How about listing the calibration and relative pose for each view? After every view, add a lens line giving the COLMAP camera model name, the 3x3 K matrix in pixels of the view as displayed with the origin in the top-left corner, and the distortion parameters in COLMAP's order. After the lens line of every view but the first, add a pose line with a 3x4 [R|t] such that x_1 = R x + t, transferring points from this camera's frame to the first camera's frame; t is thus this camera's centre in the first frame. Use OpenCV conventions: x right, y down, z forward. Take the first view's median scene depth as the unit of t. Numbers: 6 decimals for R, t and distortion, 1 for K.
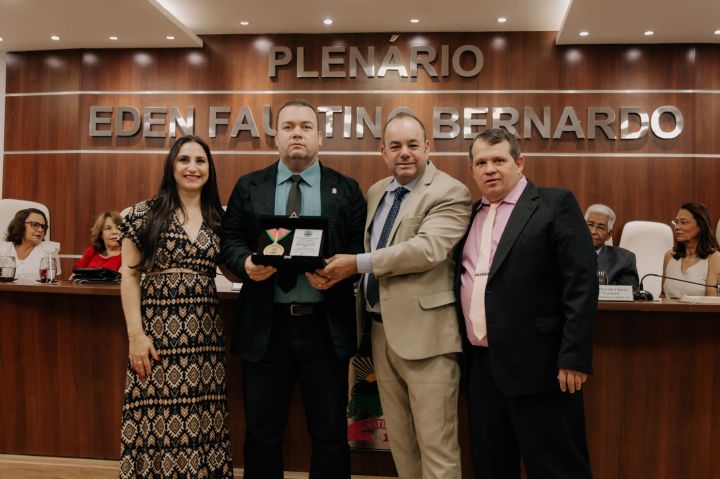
lens RADIAL K [[961.6, 0, 360.7], [0, 961.6, 239.0], [0, 0, 1]] dist [0.017999, 0.000000]
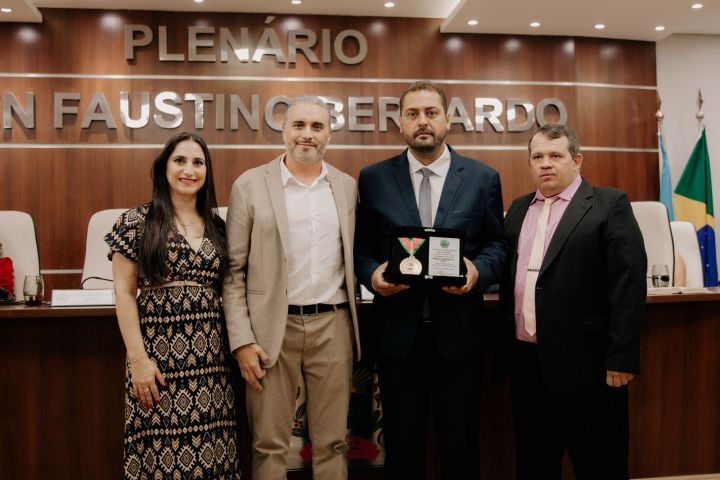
lens RADIAL K [[1091.6, 0, 391.6], [0, 1091.6, 227.4], [0, 0, 1]] dist [-0.019647, 0.000000]
pose [[0.948420, -0.026327, 0.315922, -0.185598], [0.030017, 0.999526, -0.006818, -0.003171], [-0.315593, 0.015949, 0.948761, -0.005364]]
